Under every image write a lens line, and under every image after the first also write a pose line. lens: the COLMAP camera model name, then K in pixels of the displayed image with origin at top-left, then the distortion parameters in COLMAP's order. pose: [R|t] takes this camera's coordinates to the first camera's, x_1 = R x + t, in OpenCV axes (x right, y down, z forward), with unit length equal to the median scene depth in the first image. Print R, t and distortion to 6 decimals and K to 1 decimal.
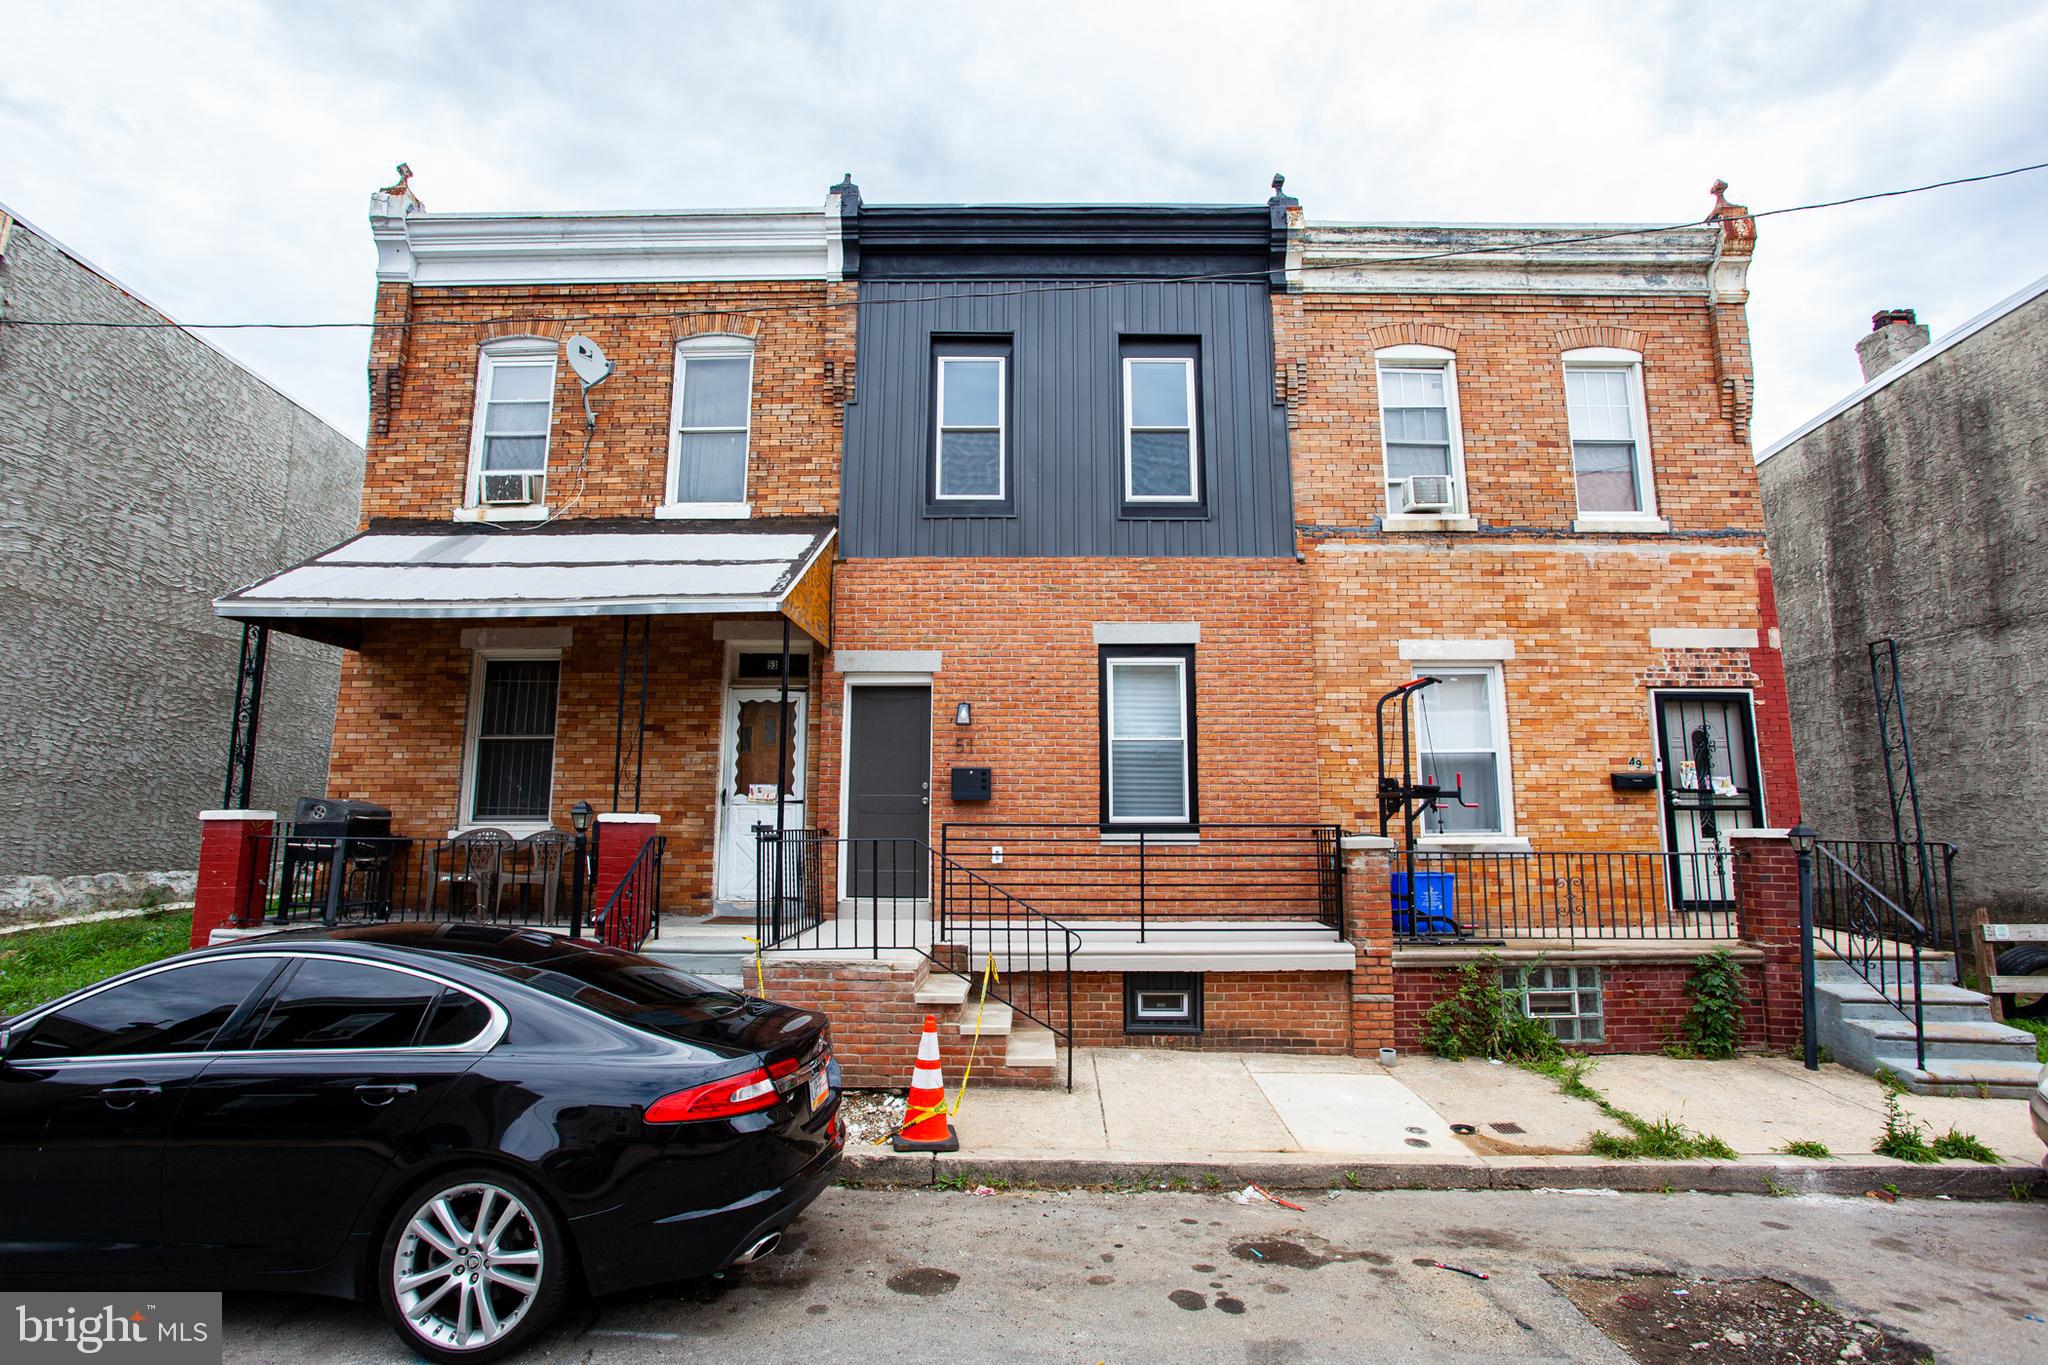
lens RADIAL K [[987.3, 0, 1020.7], [0, 987.3, 681.8], [0, 0, 1]] dist [-0.070032, 0.037819]
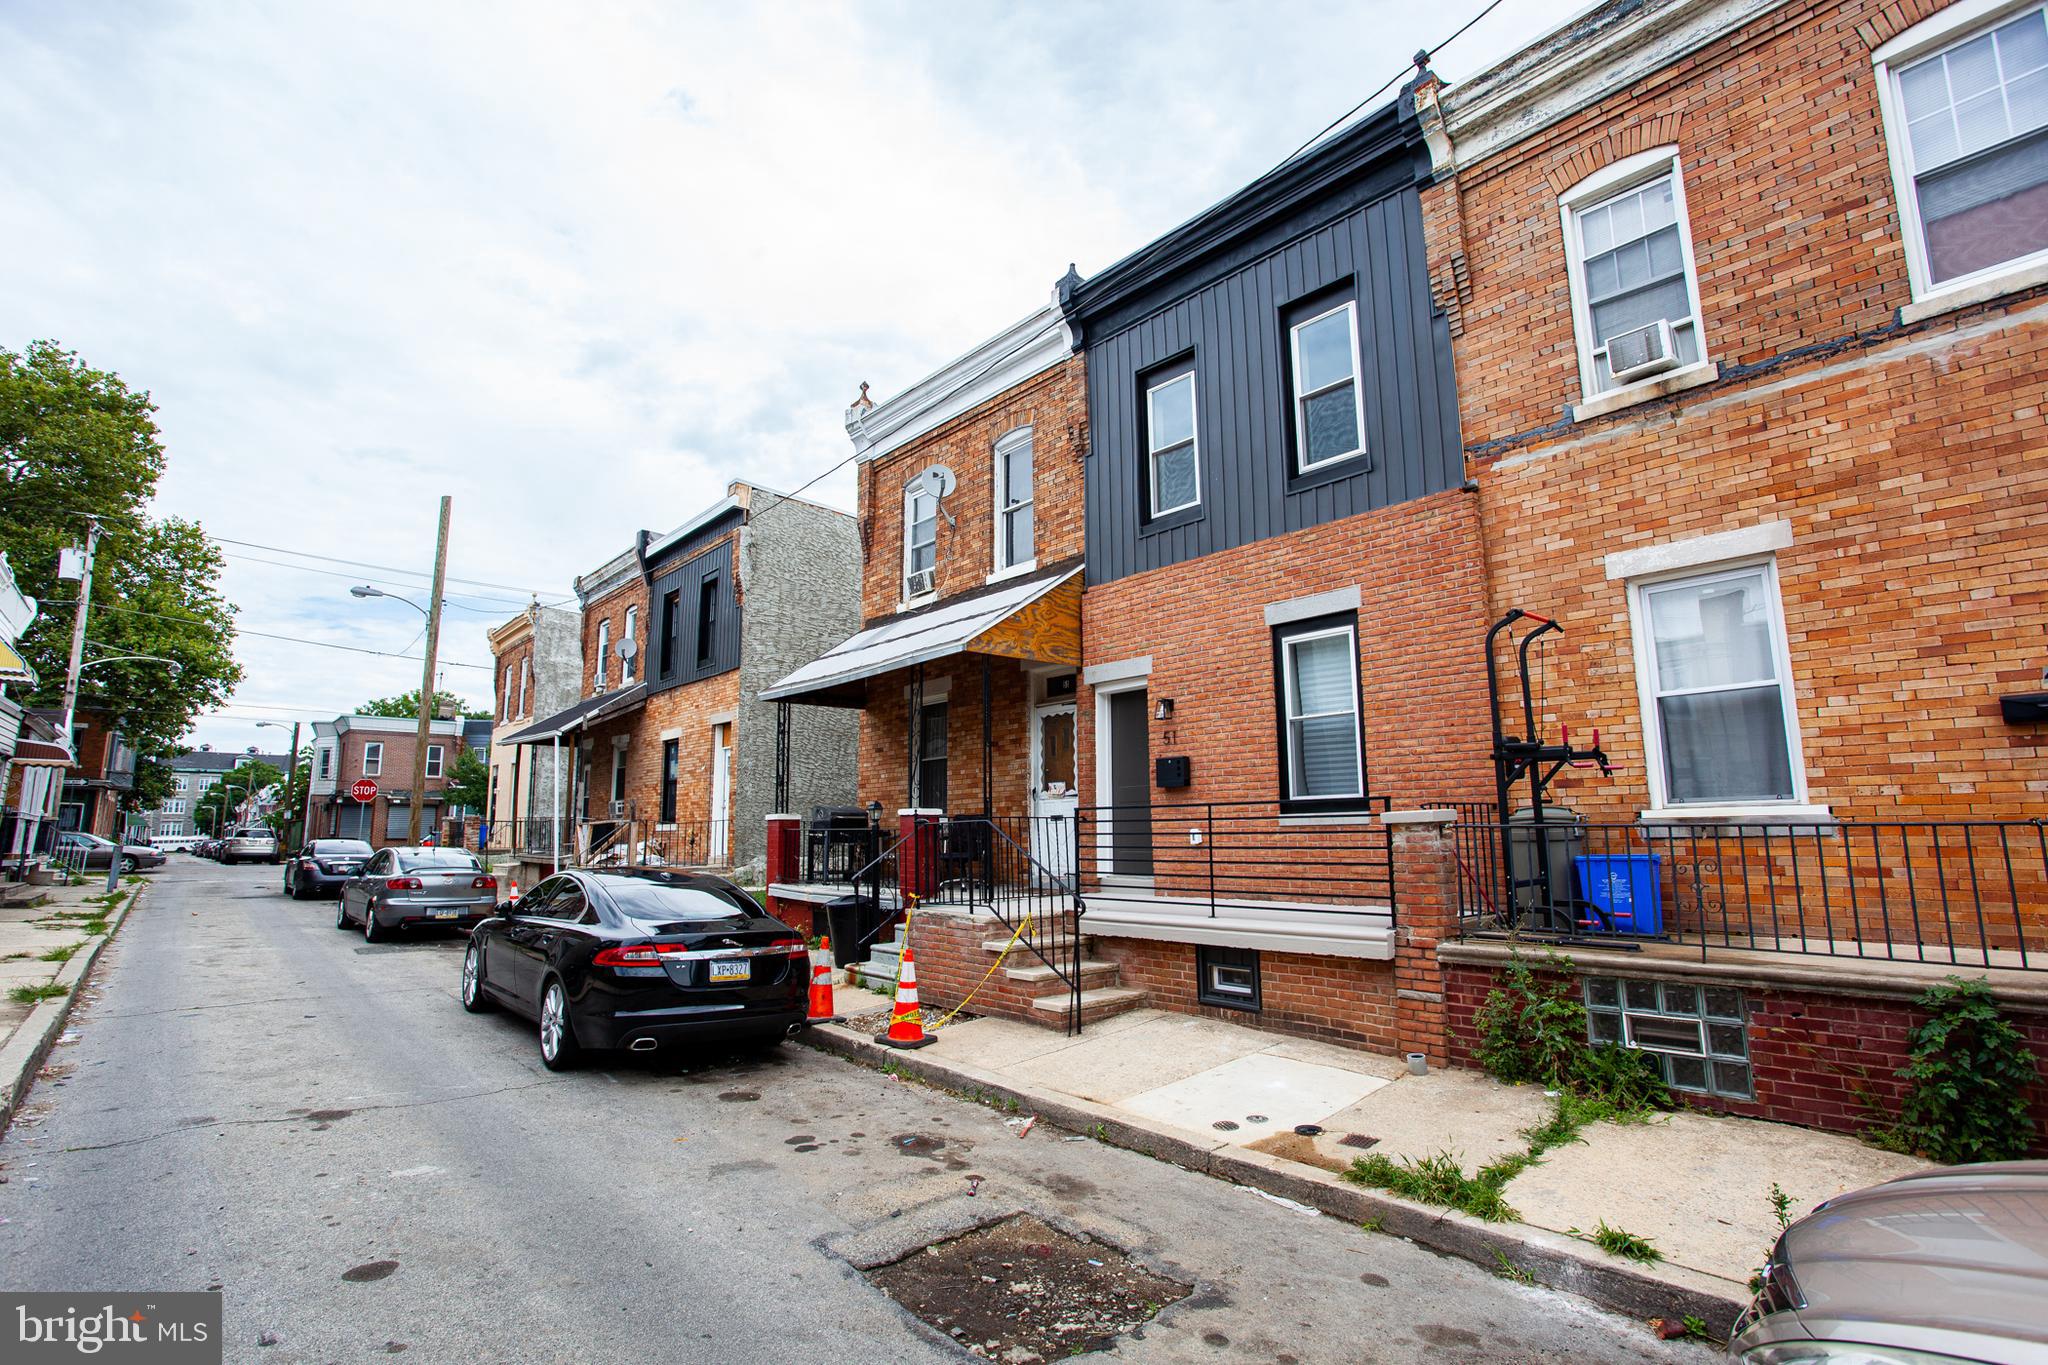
lens RADIAL K [[985.9, 0, 1017.6], [0, 985.9, 681.2], [0, 0, 1]] dist [-0.061559, 0.031944]
pose [[0.662280, -0.124145, -0.738900, 0.637234], [0.121683, 0.990907, -0.057420, 0.043585], [0.739309, -0.051884, 0.671364, 0.136920]]
